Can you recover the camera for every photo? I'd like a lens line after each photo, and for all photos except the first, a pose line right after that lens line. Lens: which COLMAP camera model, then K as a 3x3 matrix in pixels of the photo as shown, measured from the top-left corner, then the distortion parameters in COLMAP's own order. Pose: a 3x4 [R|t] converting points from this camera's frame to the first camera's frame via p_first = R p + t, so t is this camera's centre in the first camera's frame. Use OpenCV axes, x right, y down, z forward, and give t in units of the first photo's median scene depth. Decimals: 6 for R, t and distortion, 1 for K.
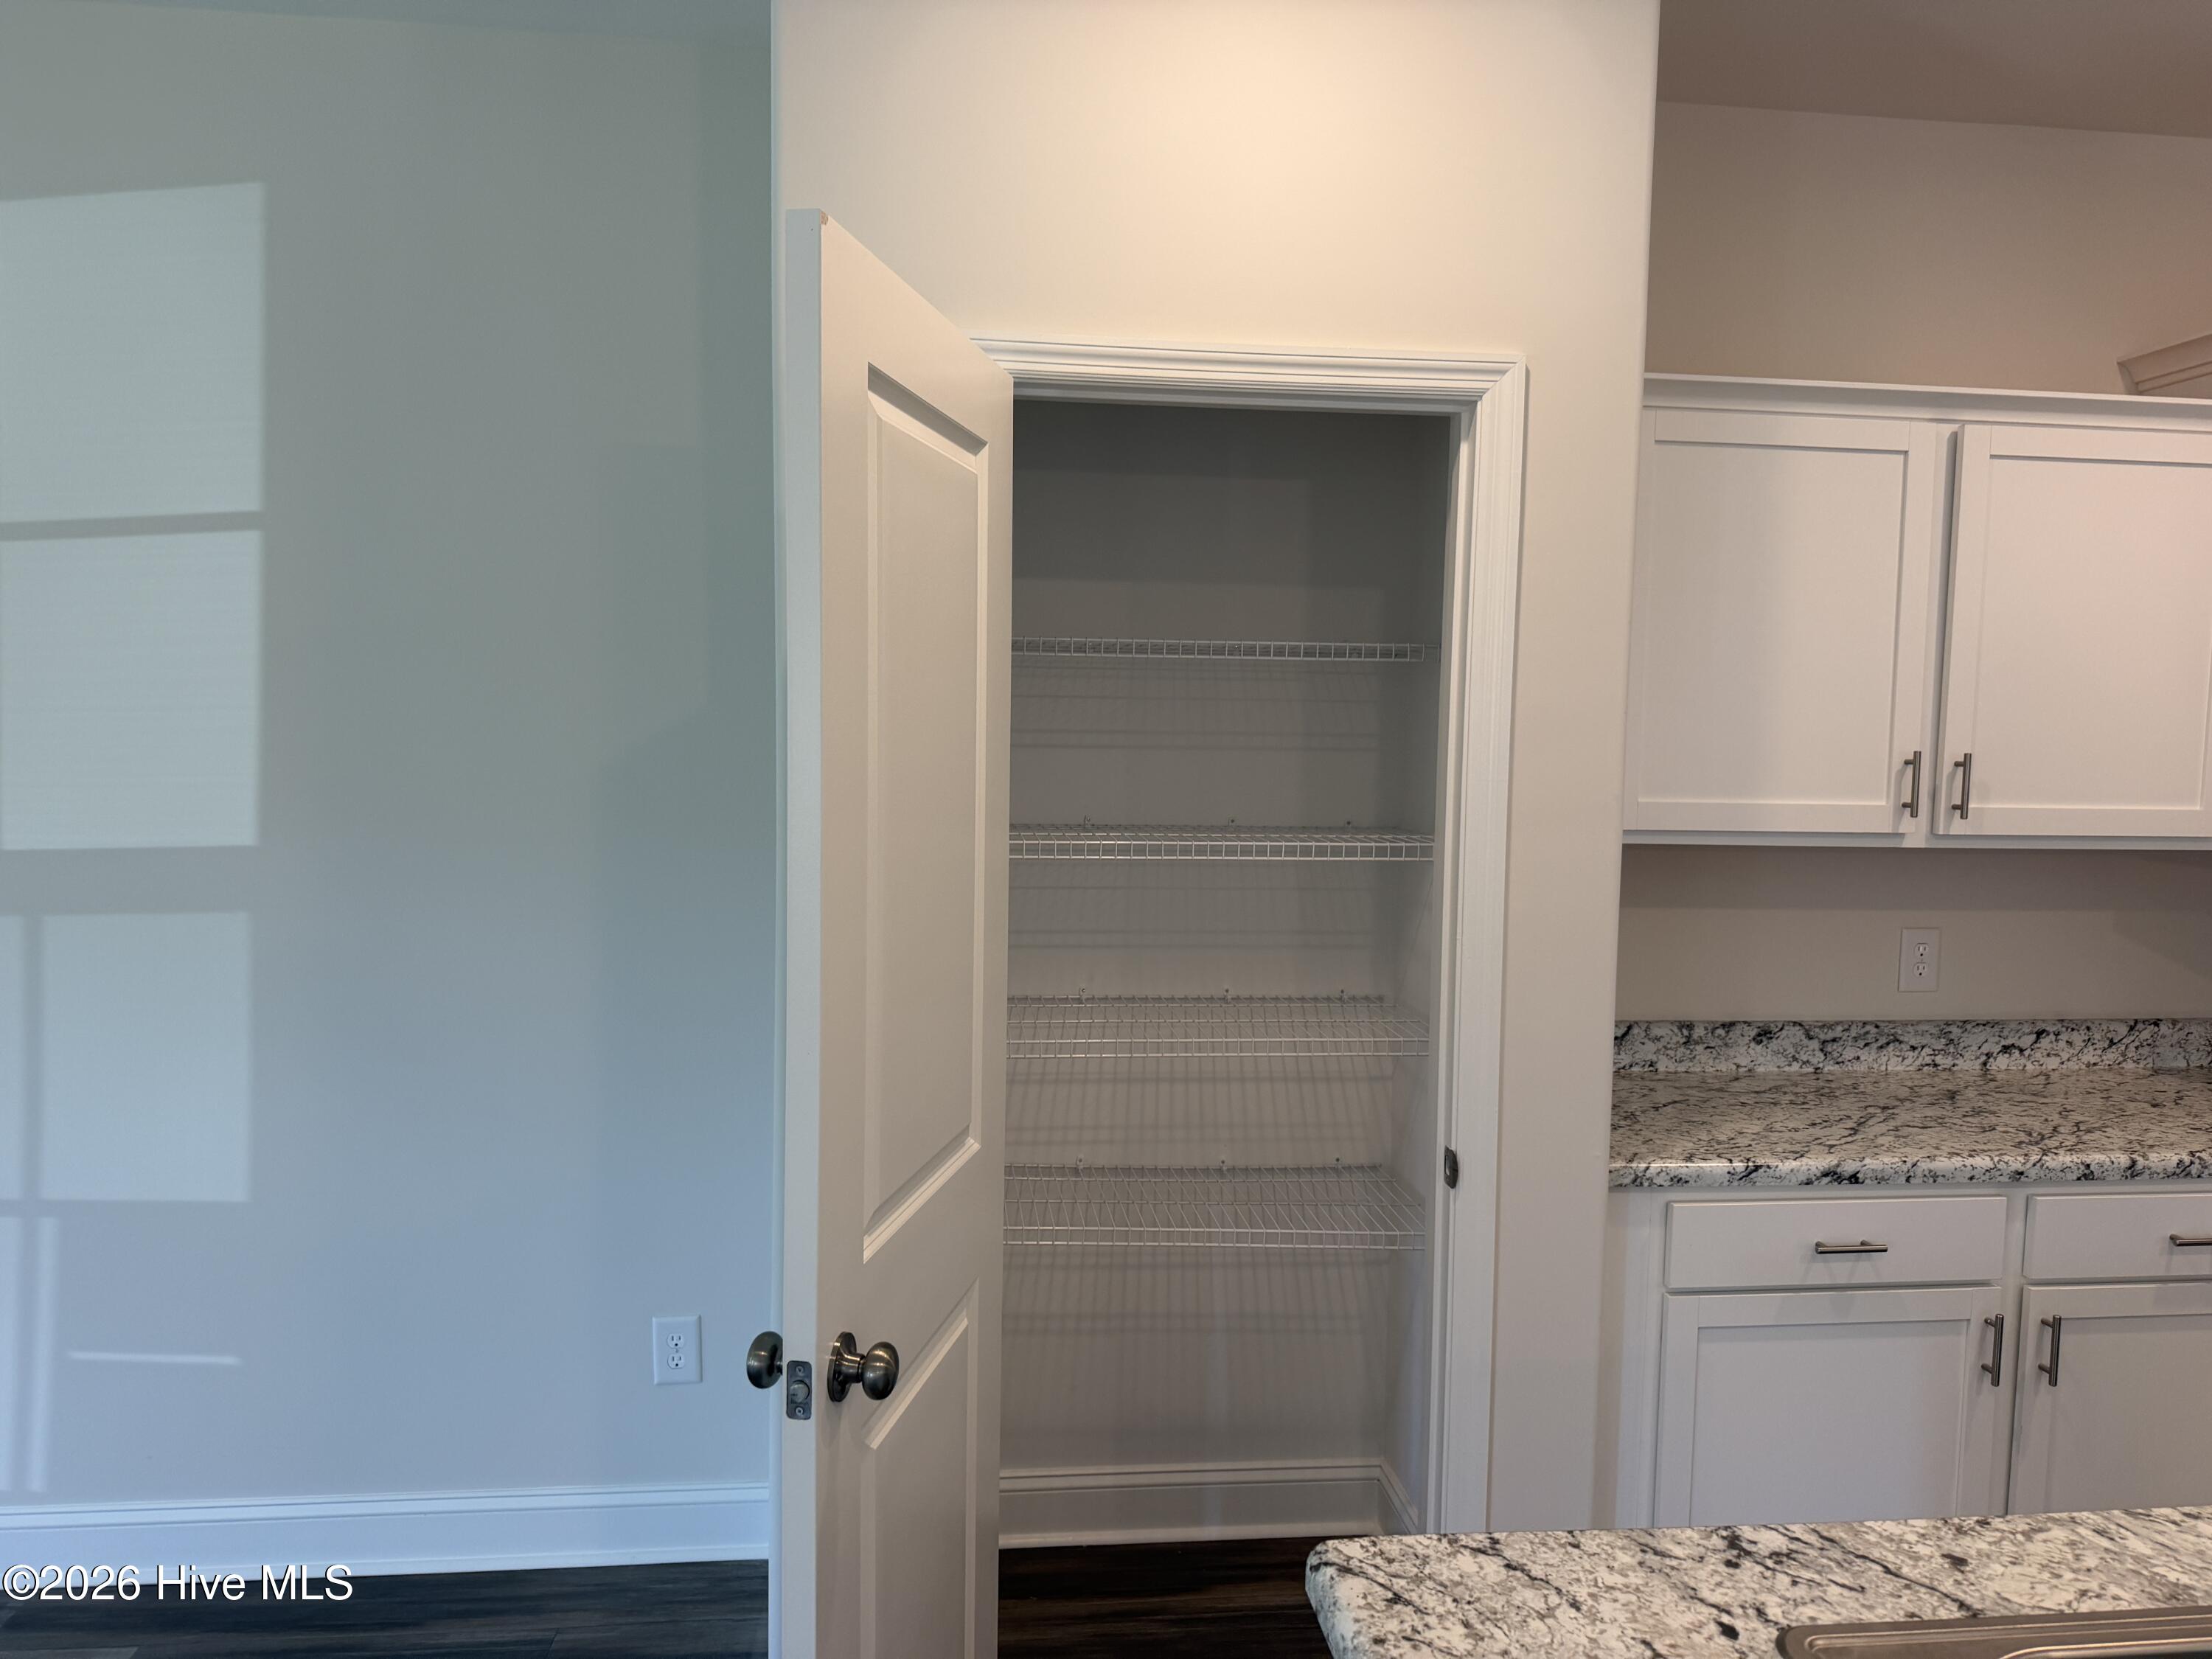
lens RADIAL K [[1569.5, 0, 1184.5], [0, 1569.5, 839.8], [0, 0, 1]] dist [0.016879, -0.011269]
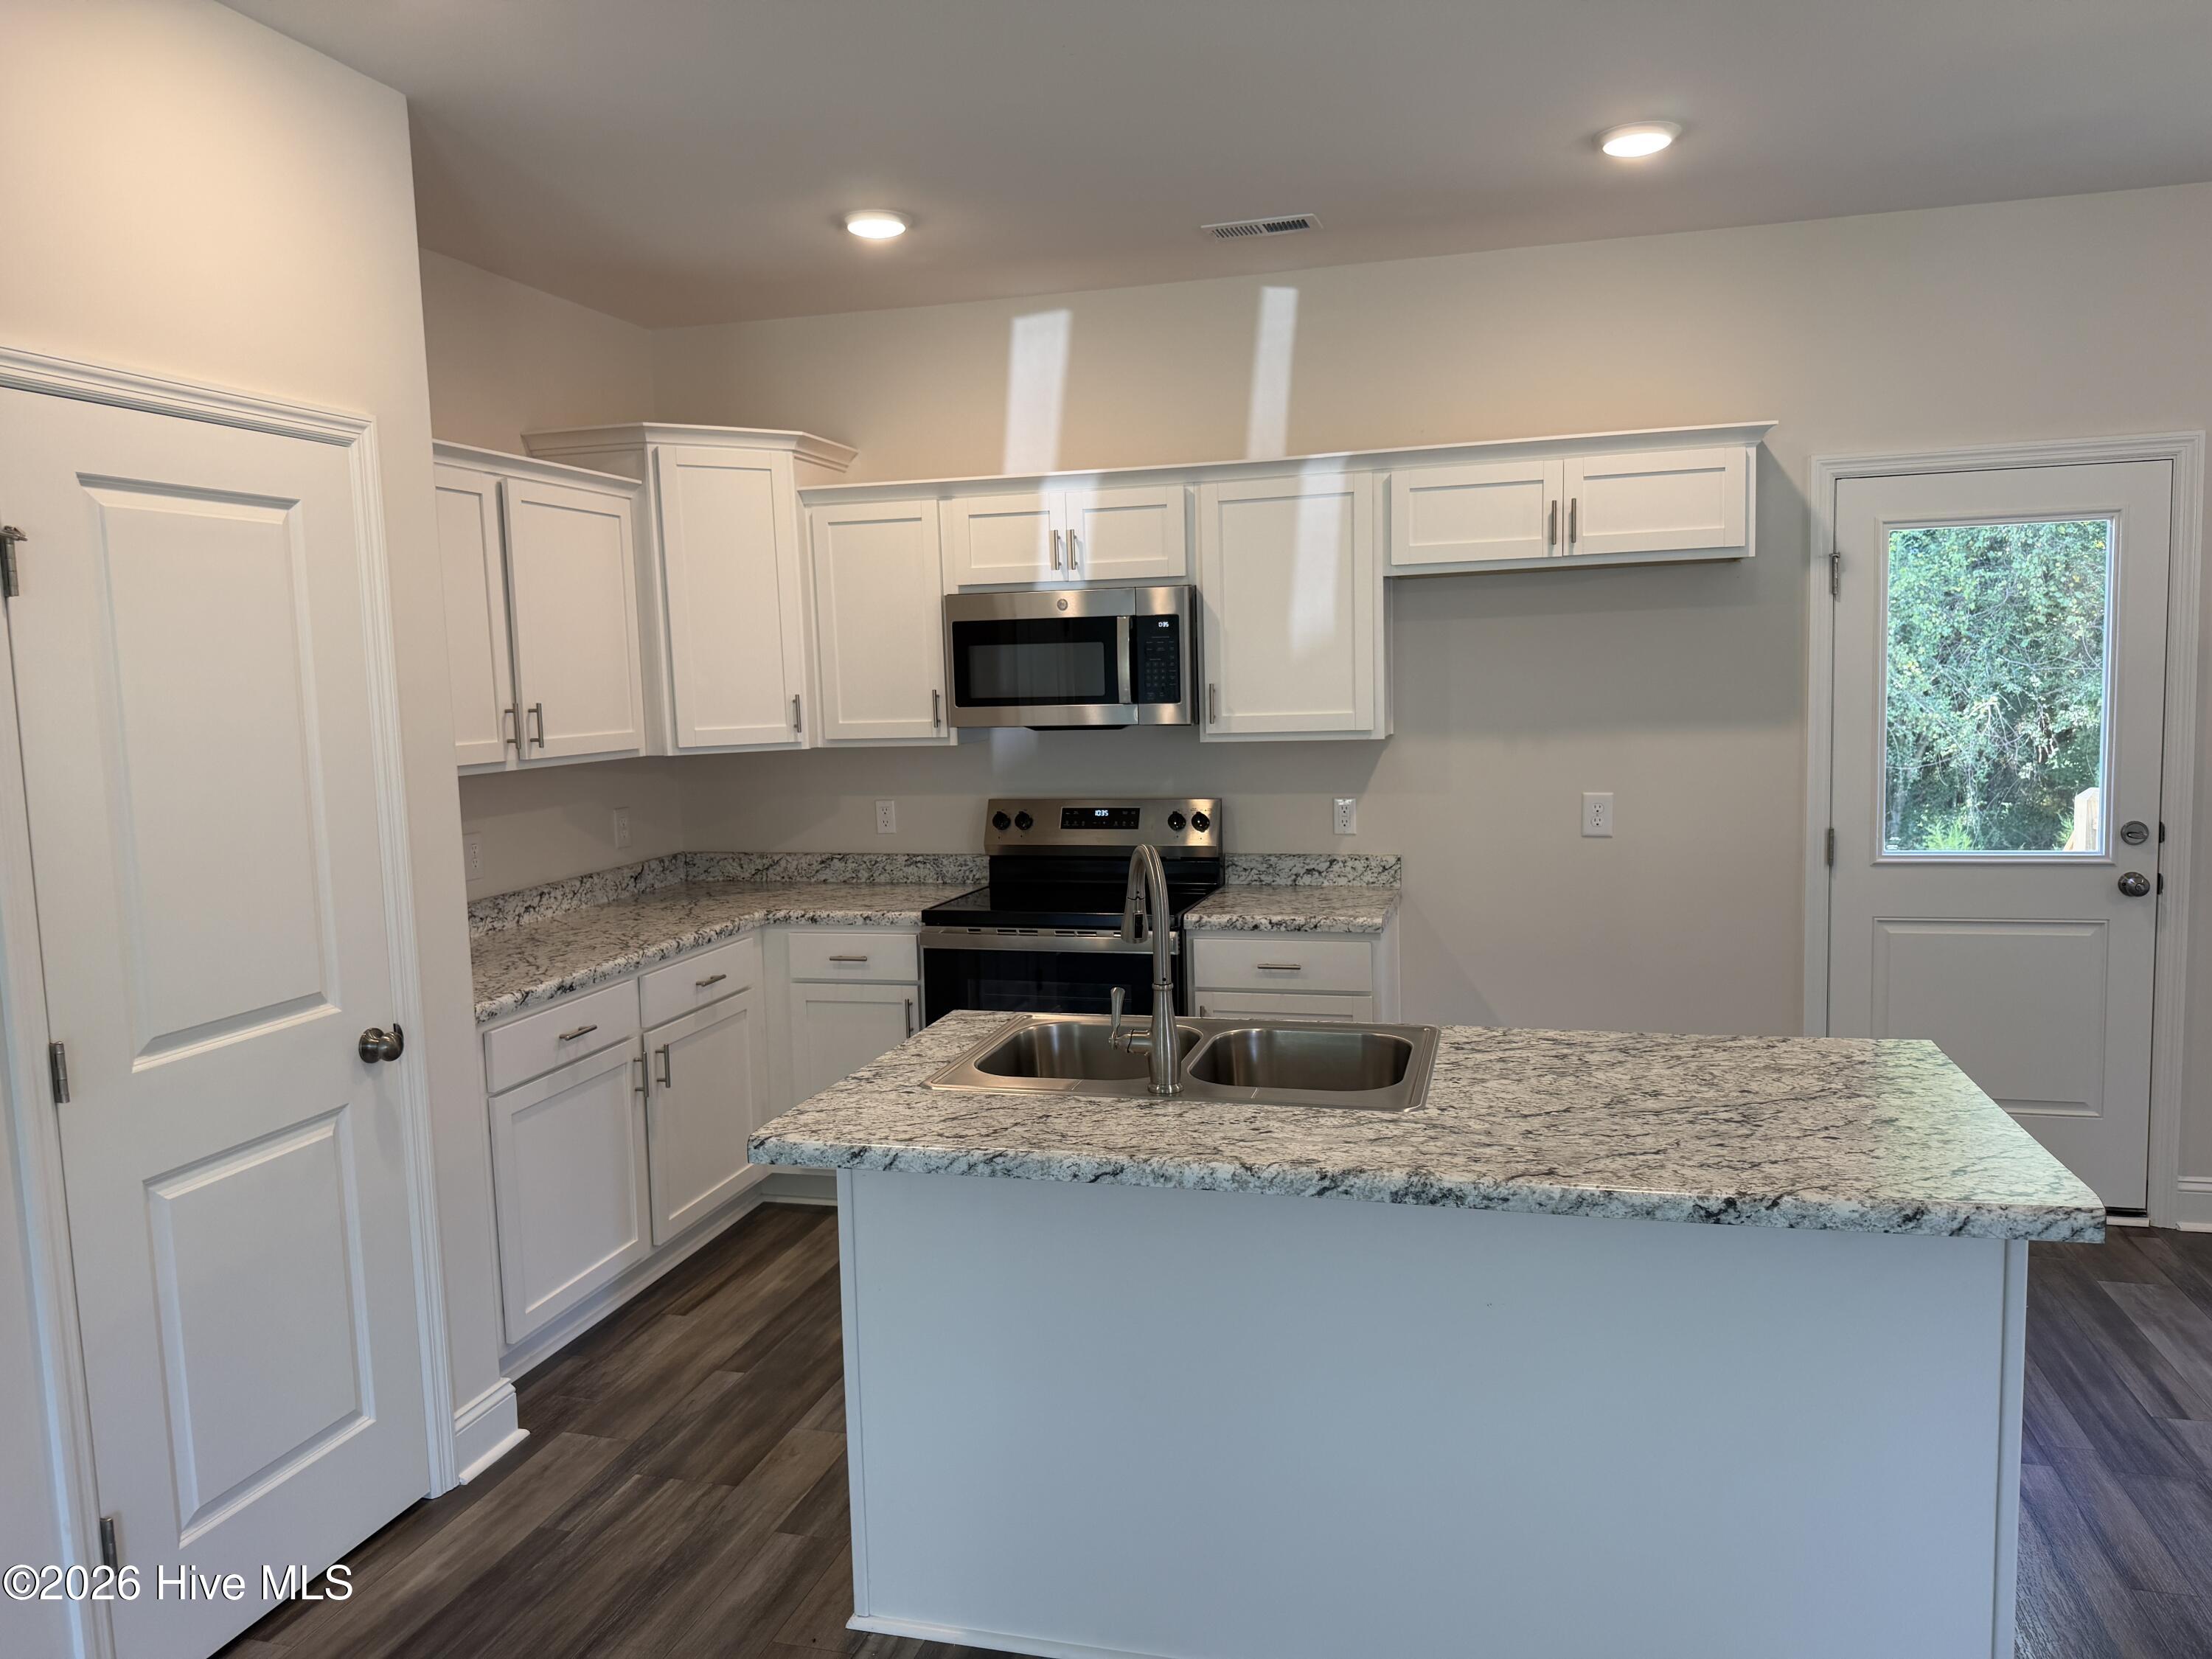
lens RADIAL K [[1569.5, 0, 1100.2], [0, 1569.5, 832.8], [0, 0, 1]] dist [0.016879, -0.011269]
pose [[0.381195, -0.126645, 0.915779, -0.724808], [0.110487, 0.989714, 0.090880, -0.011022], [-0.917869, 0.066538, 0.391267, -0.056956]]
